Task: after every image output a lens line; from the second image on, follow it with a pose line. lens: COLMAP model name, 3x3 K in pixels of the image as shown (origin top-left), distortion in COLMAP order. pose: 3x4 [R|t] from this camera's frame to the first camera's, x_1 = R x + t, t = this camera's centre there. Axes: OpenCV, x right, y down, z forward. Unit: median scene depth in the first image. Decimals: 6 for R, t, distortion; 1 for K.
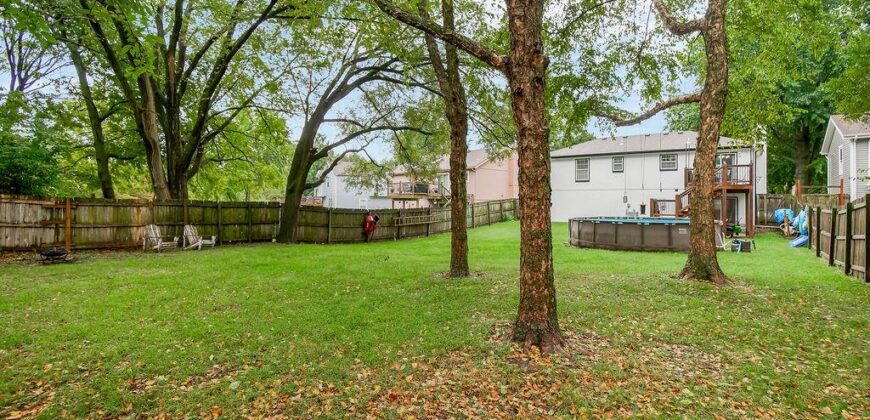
lens RADIAL K [[412.0, 0, 432.8], [0, 412.0, 200.1], [0, 0, 1]] dist [-0.002503, -0.000226]
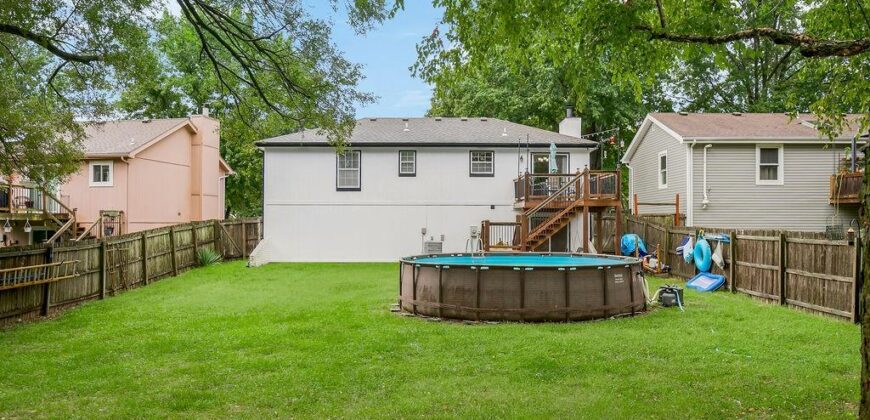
lens RADIAL K [[631.3, 0, 430.8], [0, 631.3, 208.8], [0, 0, 1]] dist [0.009318, 0.000855]
pose [[0.800203, 0.007107, 0.599687, -0.083453], [0.003429, 0.999859, -0.016425, -0.005185], [-0.599719, 0.015200, 0.800066, 0.275460]]
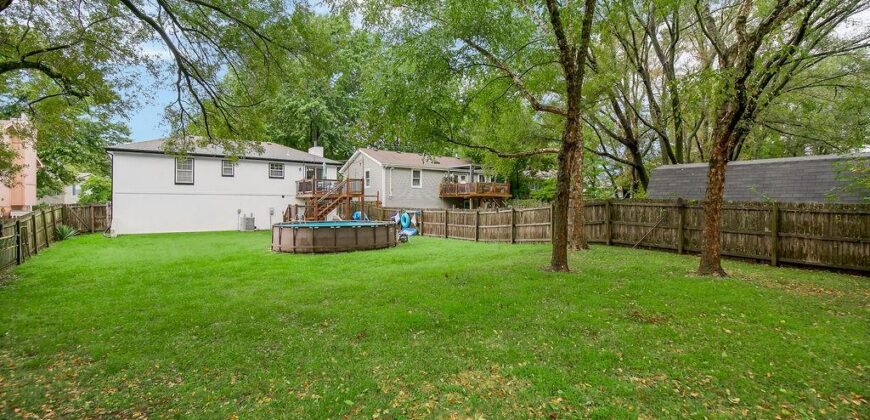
lens RADIAL K [[412.0, 0, 432.8], [0, 412.0, 200.1], [0, 0, 1]] dist [-0.002503, -0.000226]
pose [[0.283321, 0.007090, 0.958999, -0.370100], [0.001925, 0.999966, -0.007961, -0.005073], [-0.959023, 0.004102, 0.283298, 0.310787]]
